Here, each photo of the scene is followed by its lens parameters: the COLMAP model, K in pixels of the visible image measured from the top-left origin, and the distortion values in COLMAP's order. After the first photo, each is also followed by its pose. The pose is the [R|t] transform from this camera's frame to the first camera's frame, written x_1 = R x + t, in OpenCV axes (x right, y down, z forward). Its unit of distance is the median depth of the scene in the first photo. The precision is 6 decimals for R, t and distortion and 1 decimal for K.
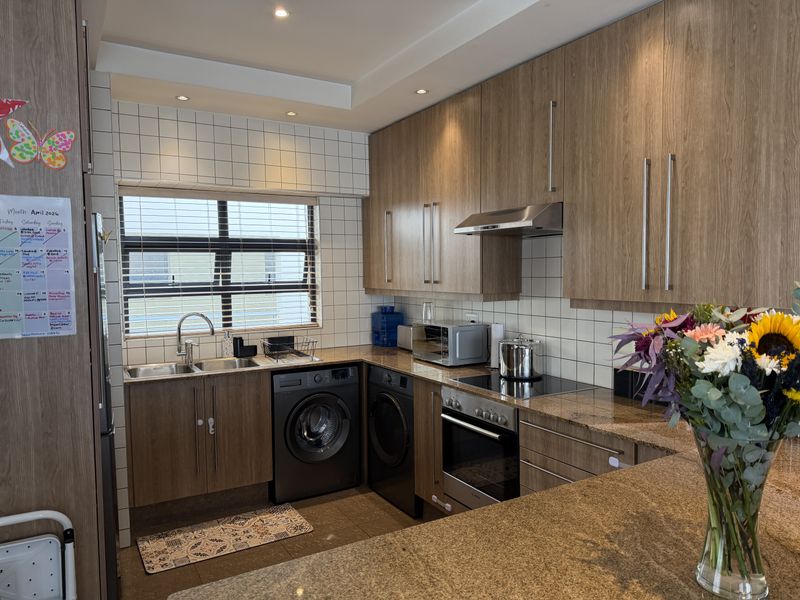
lens RADIAL K [[562.4, 0, 400.0], [0, 562.4, 300.0], [0, 0, 1]] dist [0.111590, -0.194301]
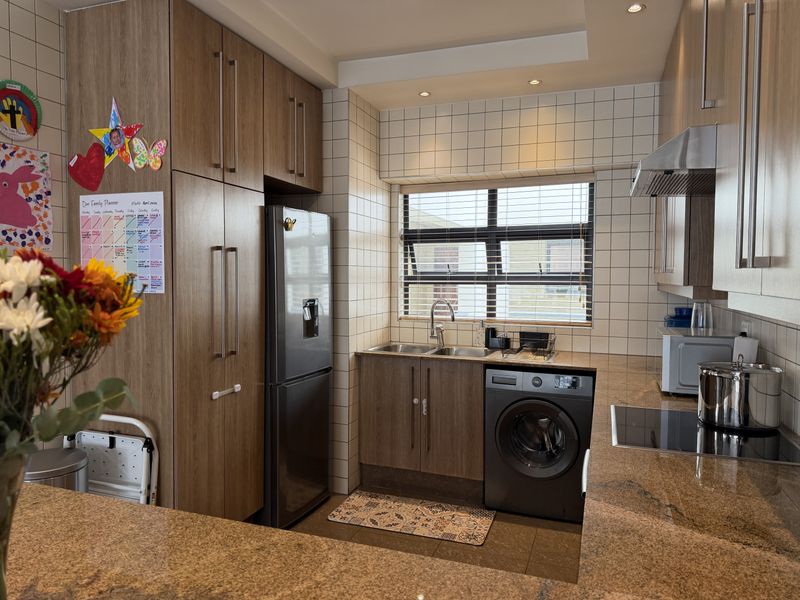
lens RADIAL K [[562.2, 0, 399.1], [0, 562.2, 294.7], [0, 0, 1]] dist [0.120257, -0.193563]
pose [[0.630100, 0.041803, -0.775388, 0.390705], [-0.055661, 0.998413, 0.008595, 0.010239], [0.774516, 0.037744, 0.631427, 0.283722]]
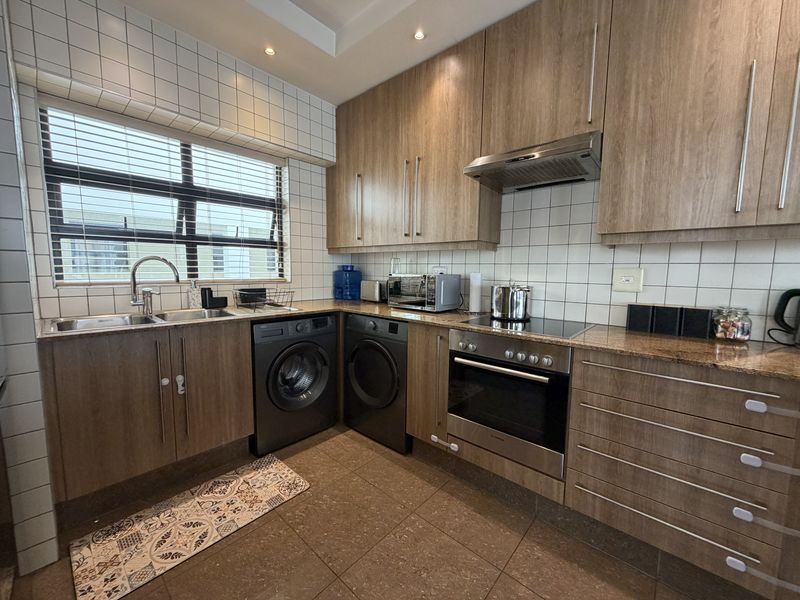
lens RADIAL K [[321.7, 0, 397.9], [0, 321.7, 297.8], [0, 0, 1]] dist [-0.000322, 0.000003]
pose [[0.953455, -0.003405, 0.301515, -0.151443], [-0.008303, 0.999261, 0.037542, 0.064158], [-0.301420, -0.038298, 0.952722, 0.410230]]
